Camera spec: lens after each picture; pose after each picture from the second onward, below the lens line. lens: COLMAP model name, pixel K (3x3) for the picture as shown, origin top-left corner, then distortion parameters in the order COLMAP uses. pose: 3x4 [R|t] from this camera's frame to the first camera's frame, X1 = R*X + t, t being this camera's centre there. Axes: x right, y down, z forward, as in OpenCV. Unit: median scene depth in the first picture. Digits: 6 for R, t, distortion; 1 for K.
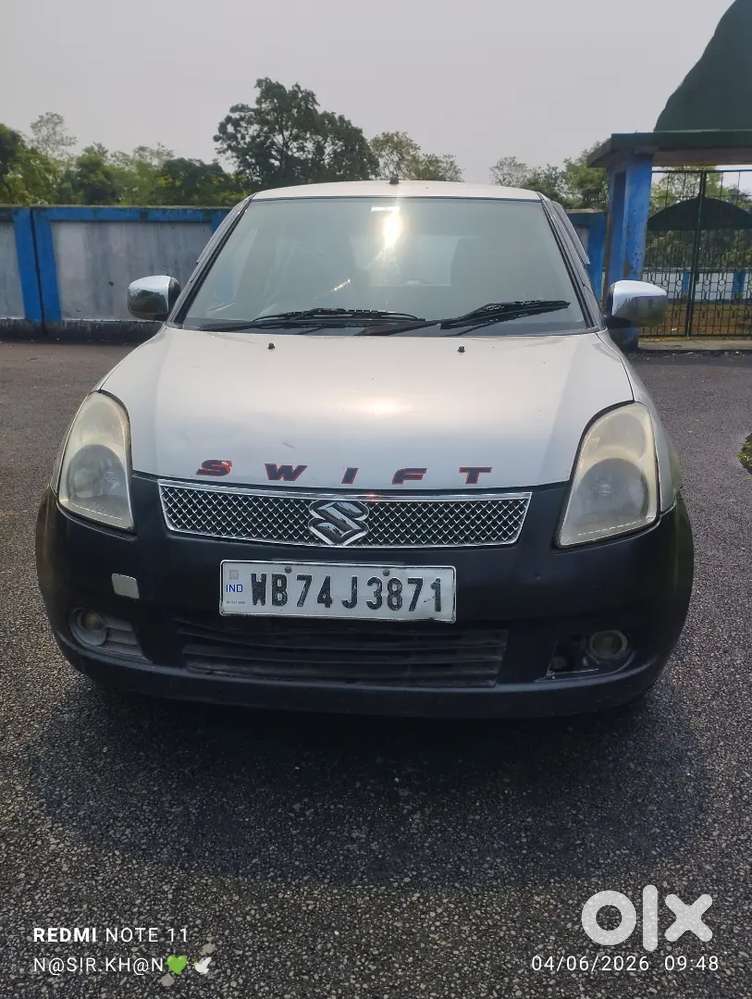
lens RADIAL K [[801.7, 0, 373.5], [0, 801.7, 498.3], [0, 0, 1]] dist [0.097925, -0.130270]
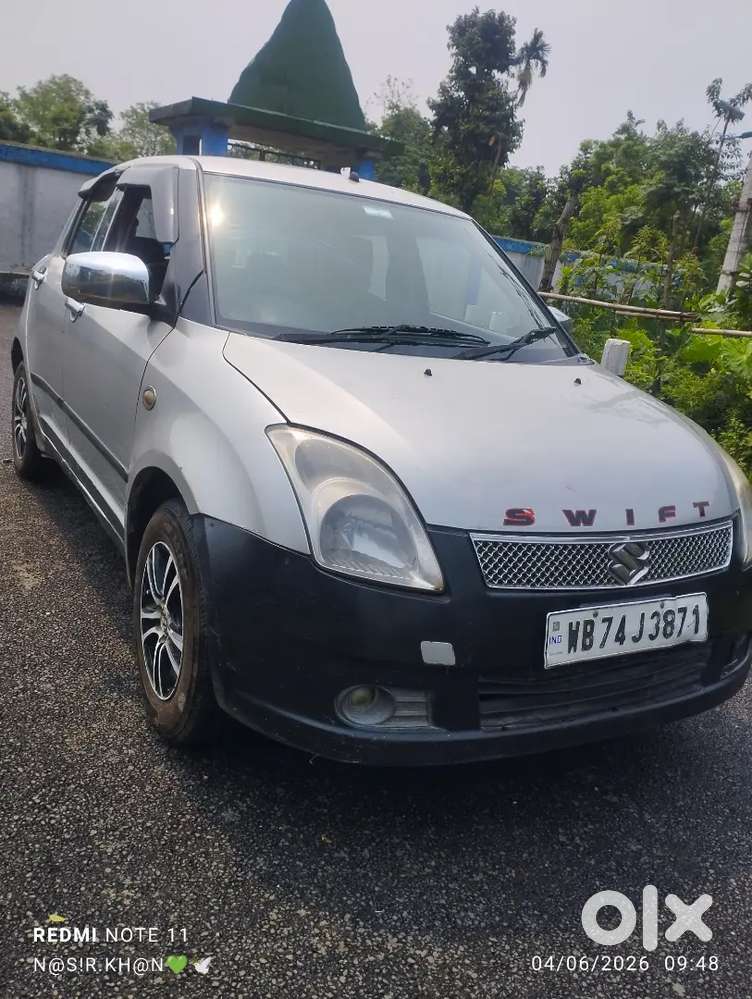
lens RADIAL K [[806.5, 0, 354.9], [0, 806.5, 514.5], [0, 0, 1]] dist [0.111486, -0.160215]
pose [[0.819097, -0.066412, 0.569798, -0.900098], [0.025063, 0.996471, 0.080113, -0.121816], [-0.573108, -0.051339, 0.817870, 0.329566]]
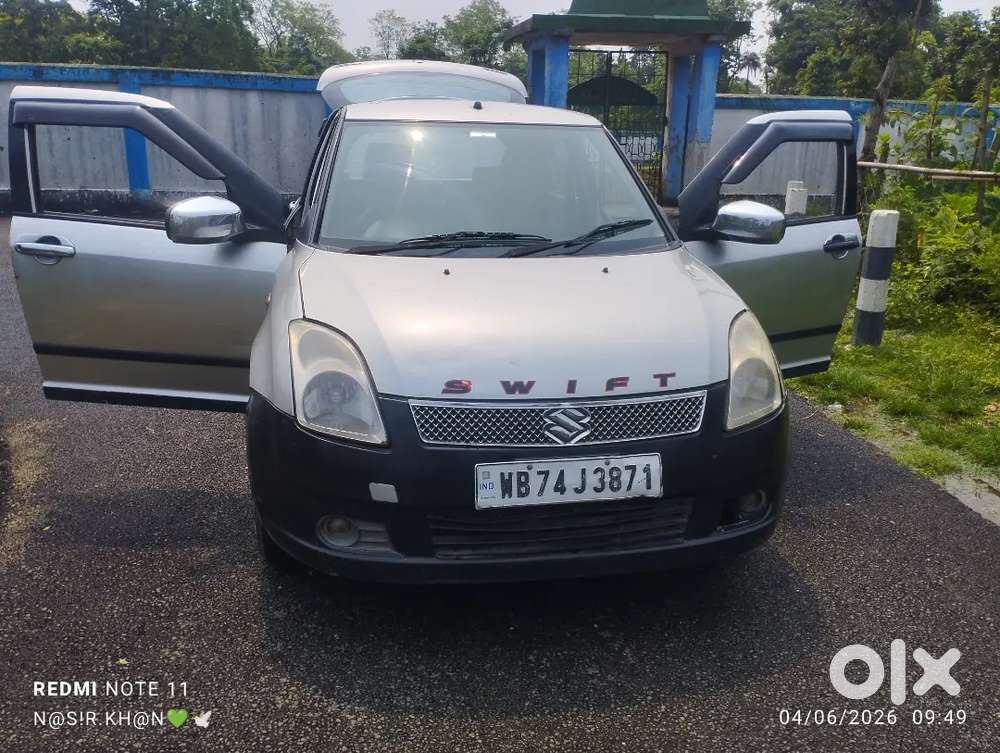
lens RADIAL K [[808.5, 0, 481.7], [0, 808.5, 381.3], [0, 0, 1]] dist [0.088051, -0.112481]
pose [[0.965151, -0.066305, 0.253153, -0.463554], [0.058468, 0.997552, 0.038365, -0.089631], [-0.255077, -0.022227, 0.966665, -0.161983]]
